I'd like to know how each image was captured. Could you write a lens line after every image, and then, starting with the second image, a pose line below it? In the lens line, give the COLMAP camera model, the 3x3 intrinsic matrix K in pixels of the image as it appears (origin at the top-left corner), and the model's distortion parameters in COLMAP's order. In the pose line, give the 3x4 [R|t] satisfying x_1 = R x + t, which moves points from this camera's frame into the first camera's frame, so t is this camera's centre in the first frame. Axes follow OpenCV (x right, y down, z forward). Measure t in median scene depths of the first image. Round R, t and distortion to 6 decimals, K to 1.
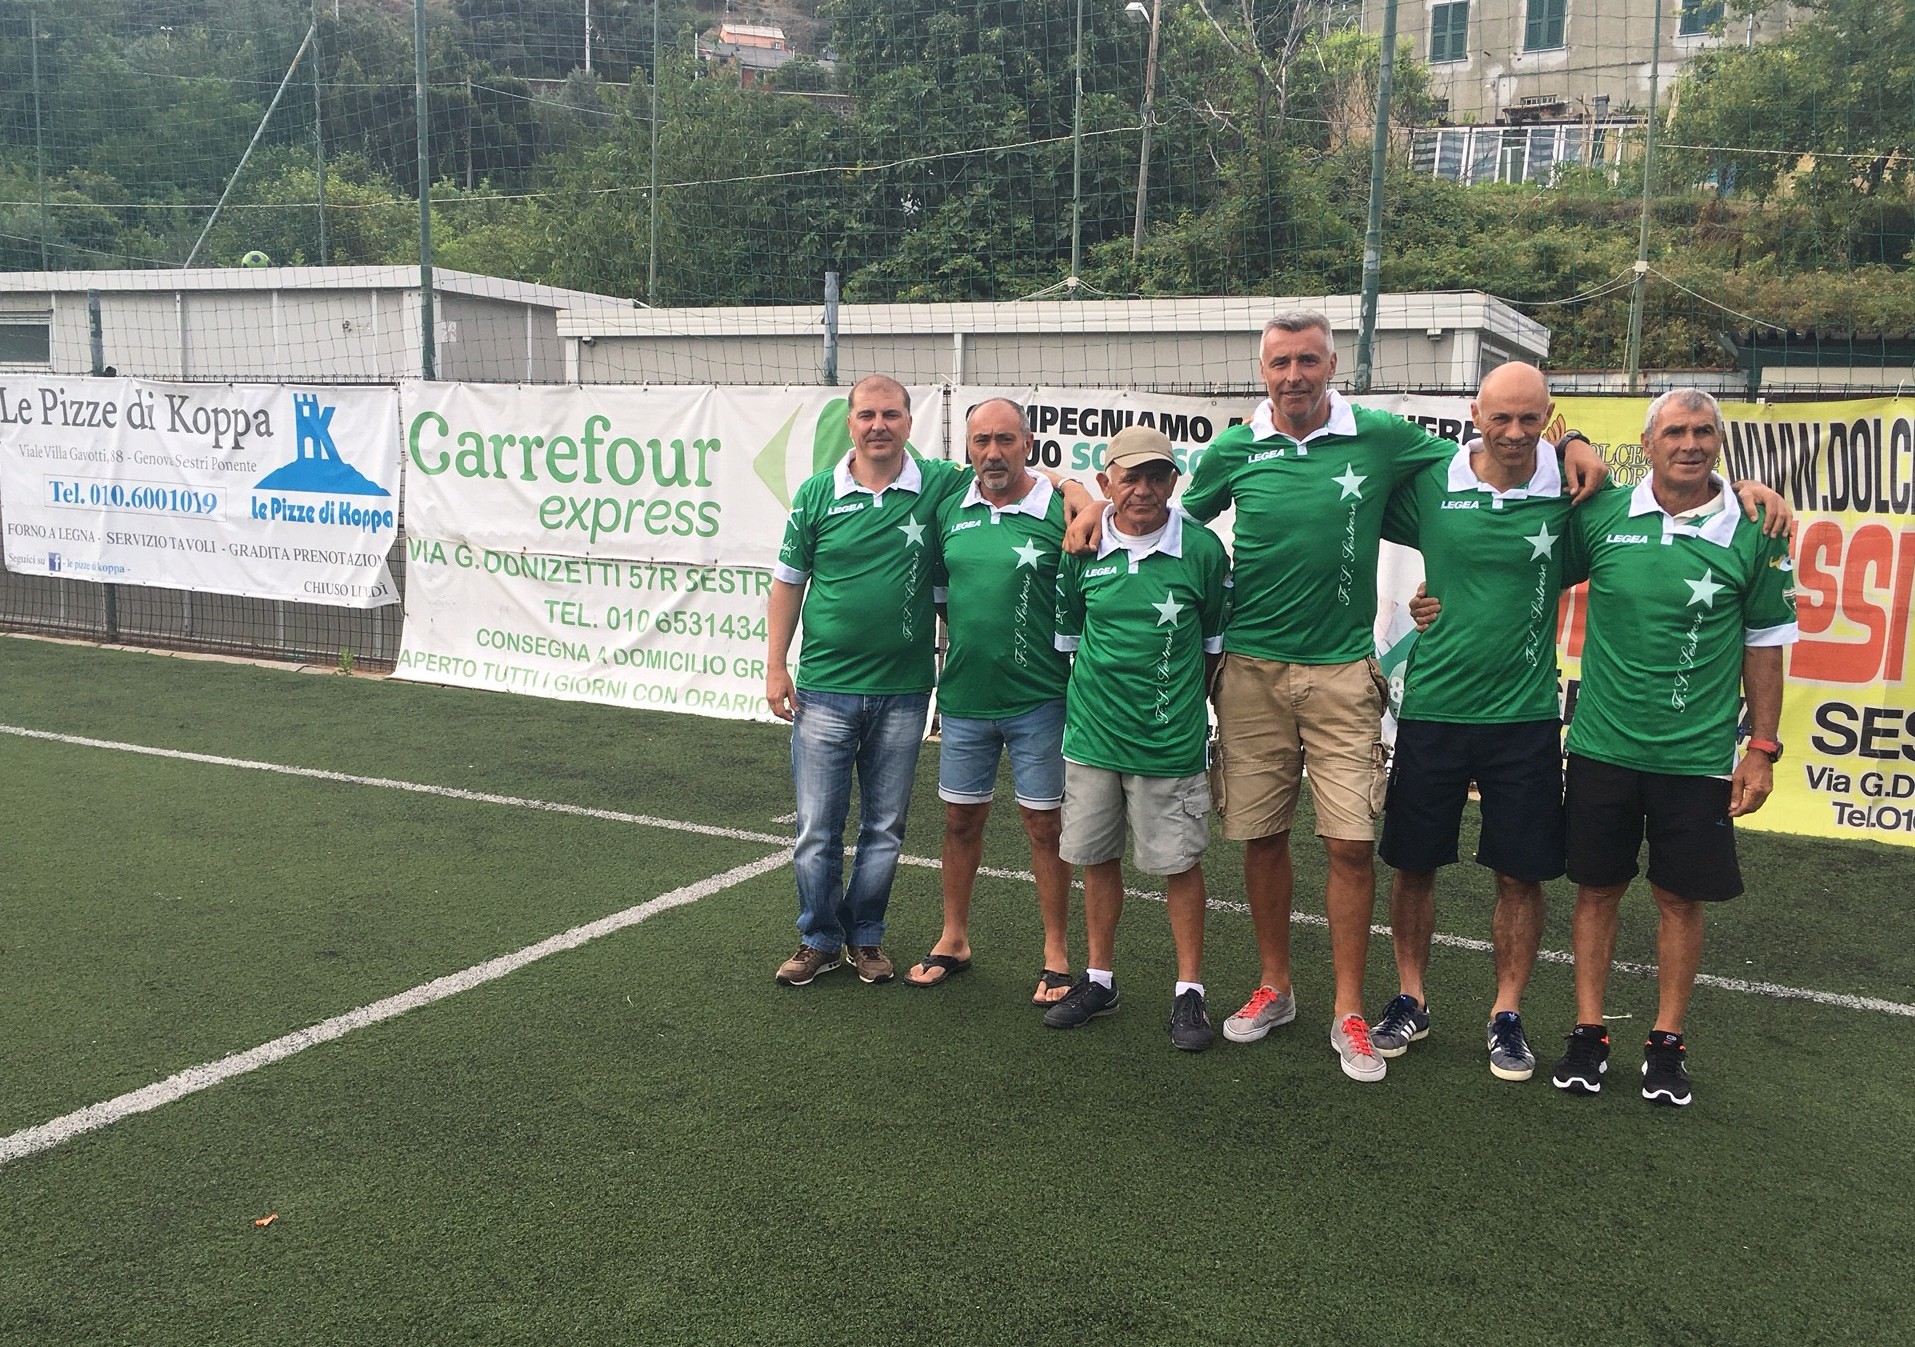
lens RADIAL K [[1655.9, 0, 910.1], [0, 1655.9, 677.2], [0, 0, 1]] dist [0.060267, -0.002263]
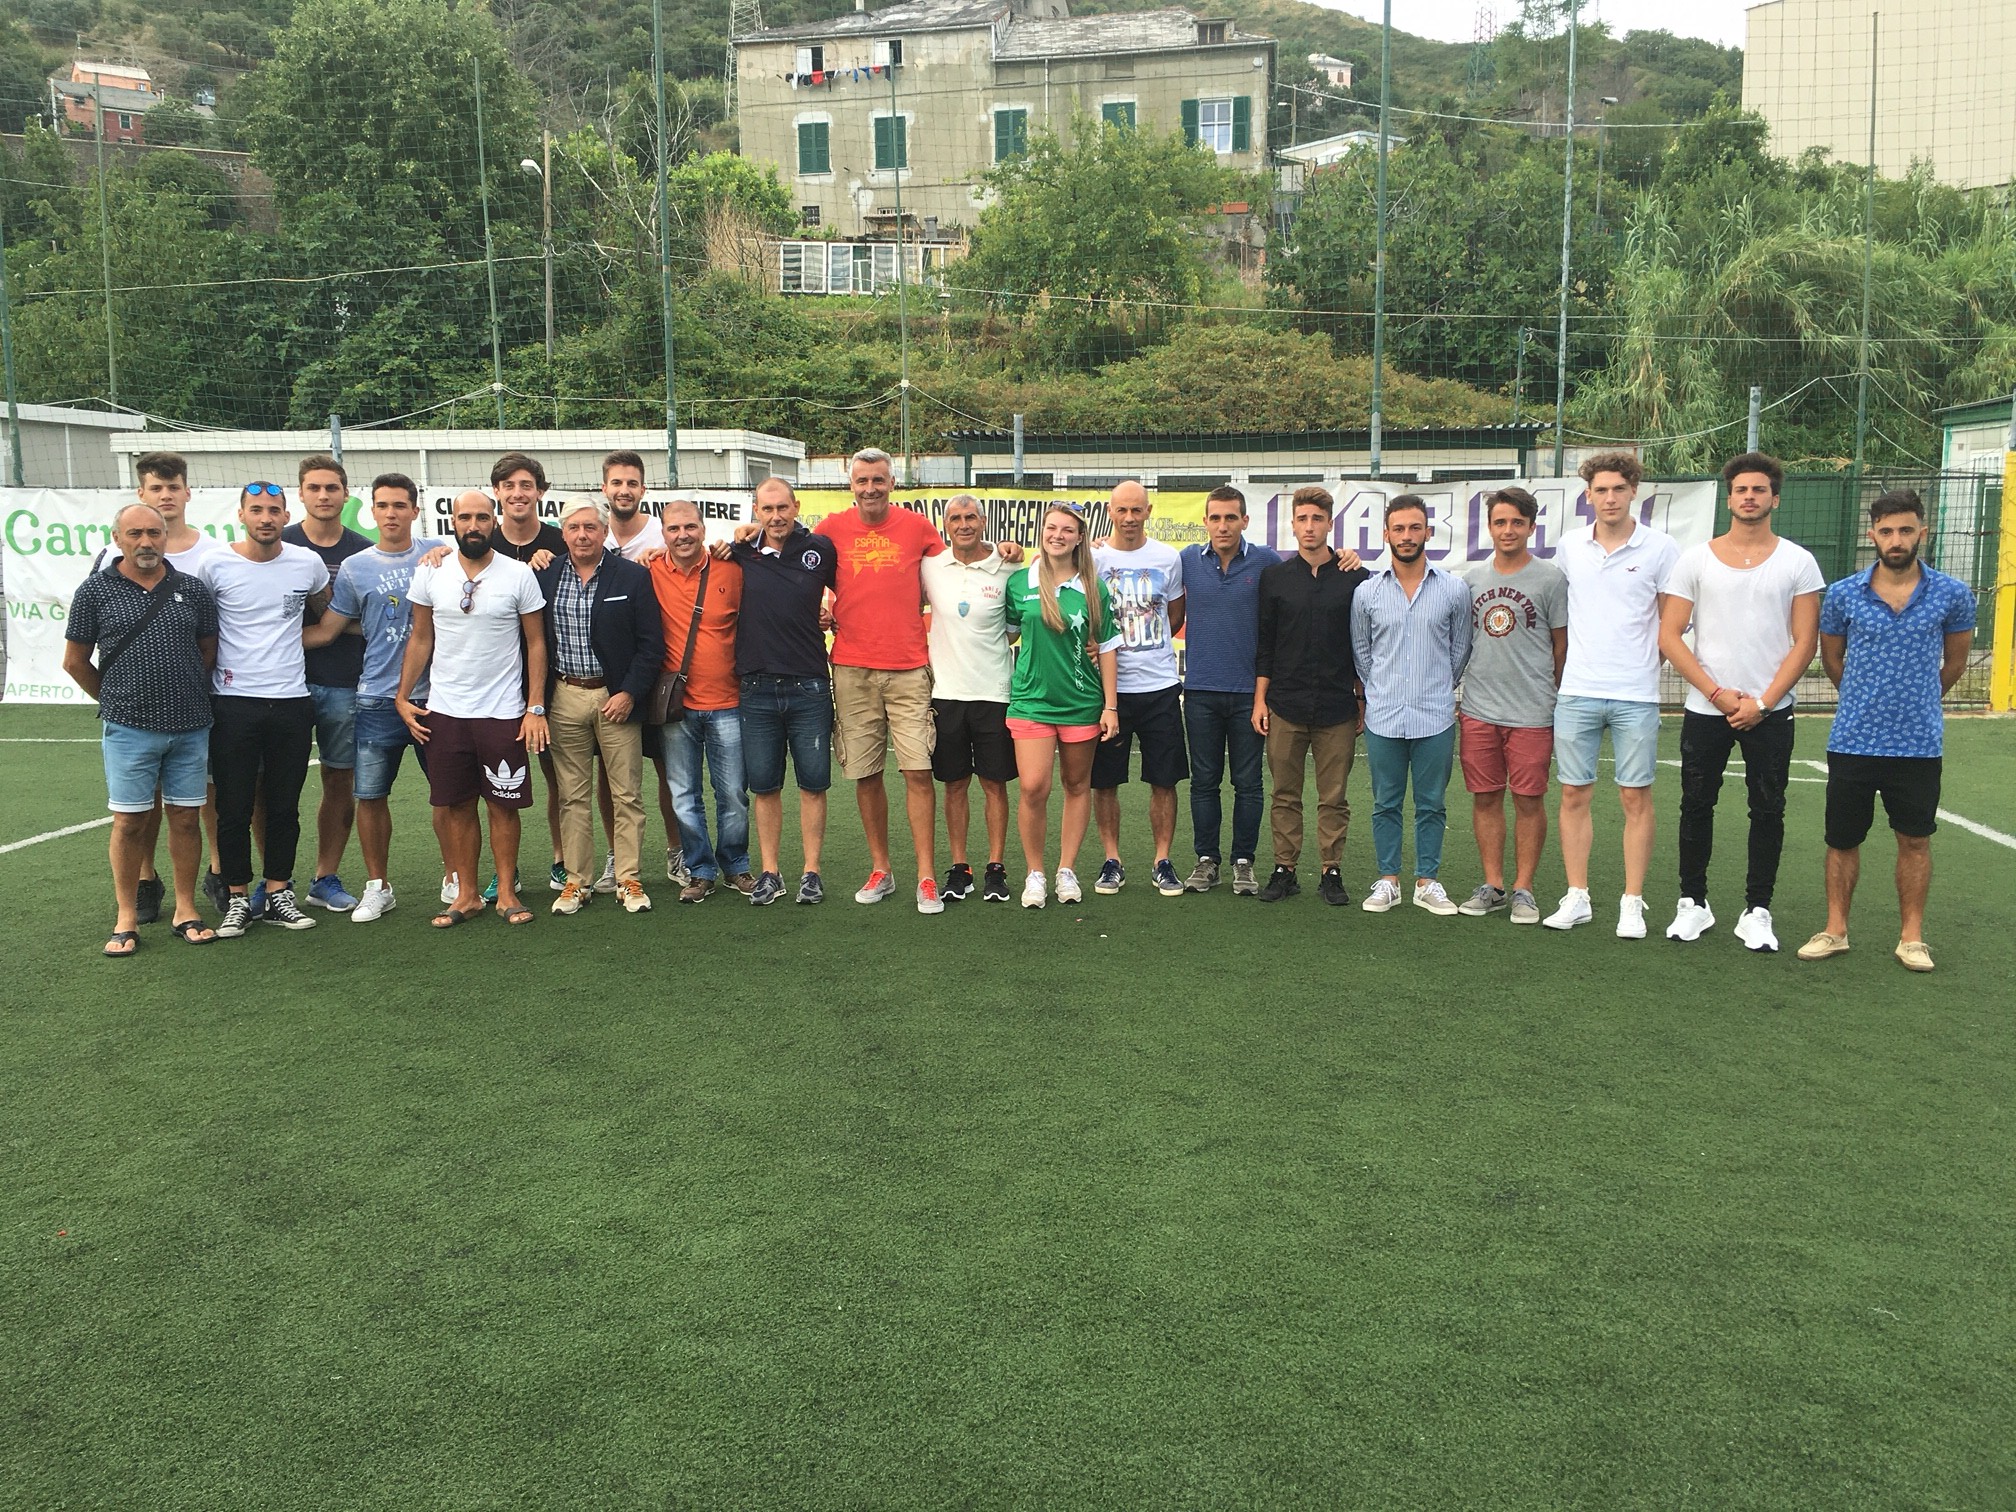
lens RADIAL K [[1748.6, 0, 1013.8], [0, 1748.6, 743.4], [0, 0, 1]] dist [0.093550, -0.121461]
pose [[0.931798, -0.078480, 0.354393, -0.051987], [0.079152, 0.996783, 0.012623, 0.072465], [-0.354243, 0.016289, 0.935011, -0.601441]]
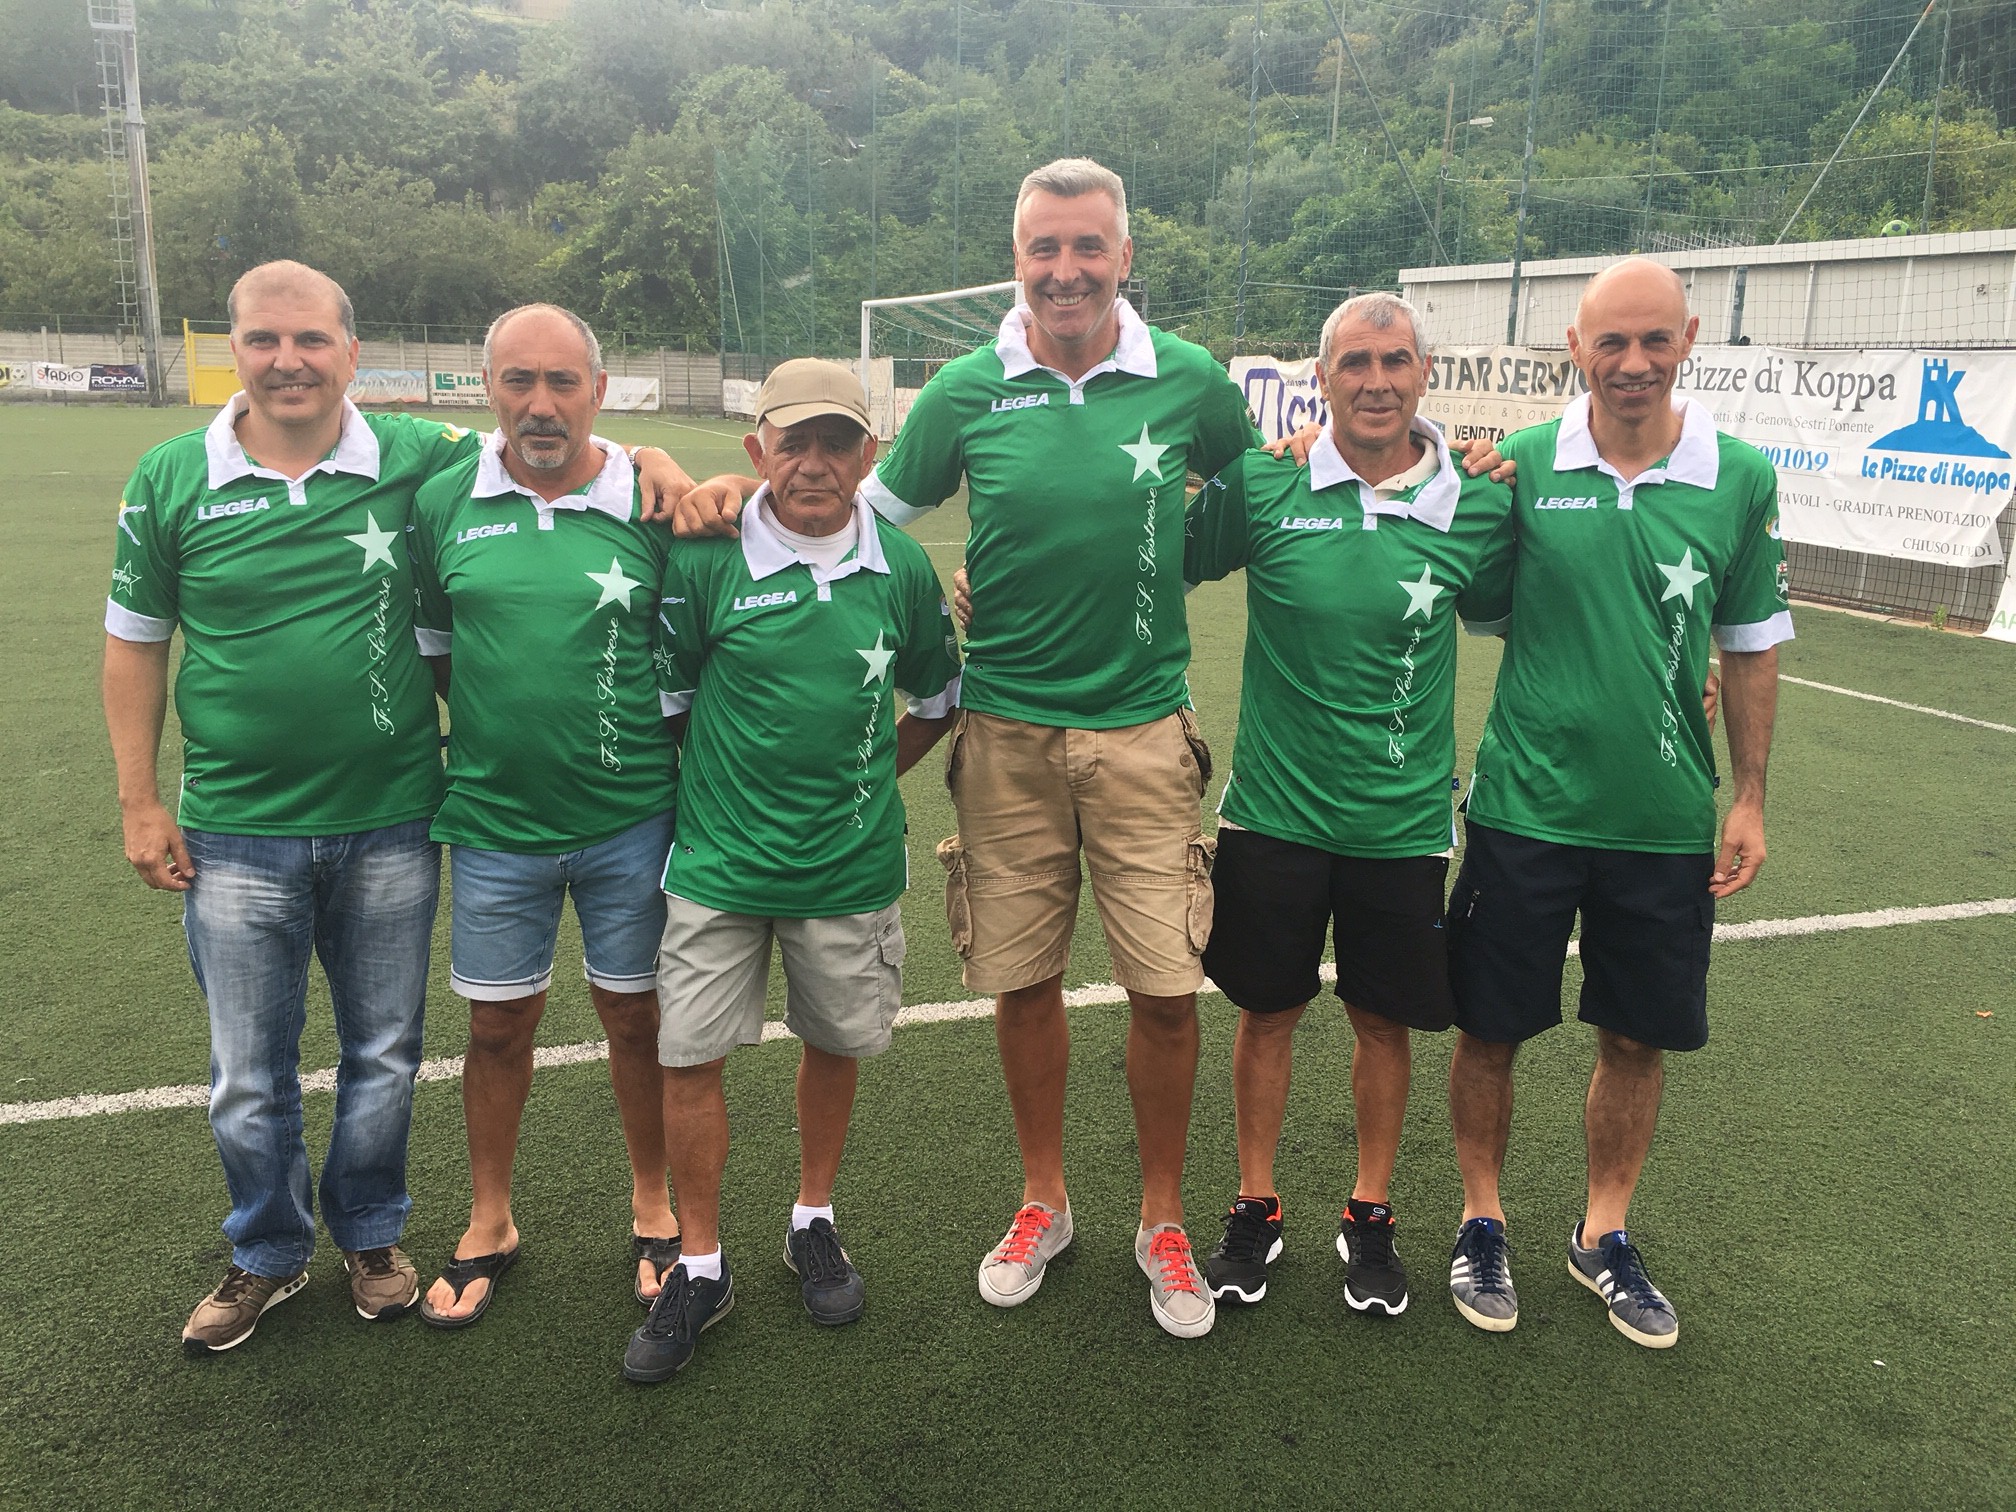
lens RADIAL K [[1748.6, 0, 1013.8], [0, 1748.6, 743.4], [0, 0, 1]] dist [0.093550, -0.121461]
pose [[0.737024, 0.137697, -0.661691, -0.016071], [-0.098239, 0.990455, 0.096689, 0.017289], [0.668689, -0.006259, 0.743516, -0.205352]]
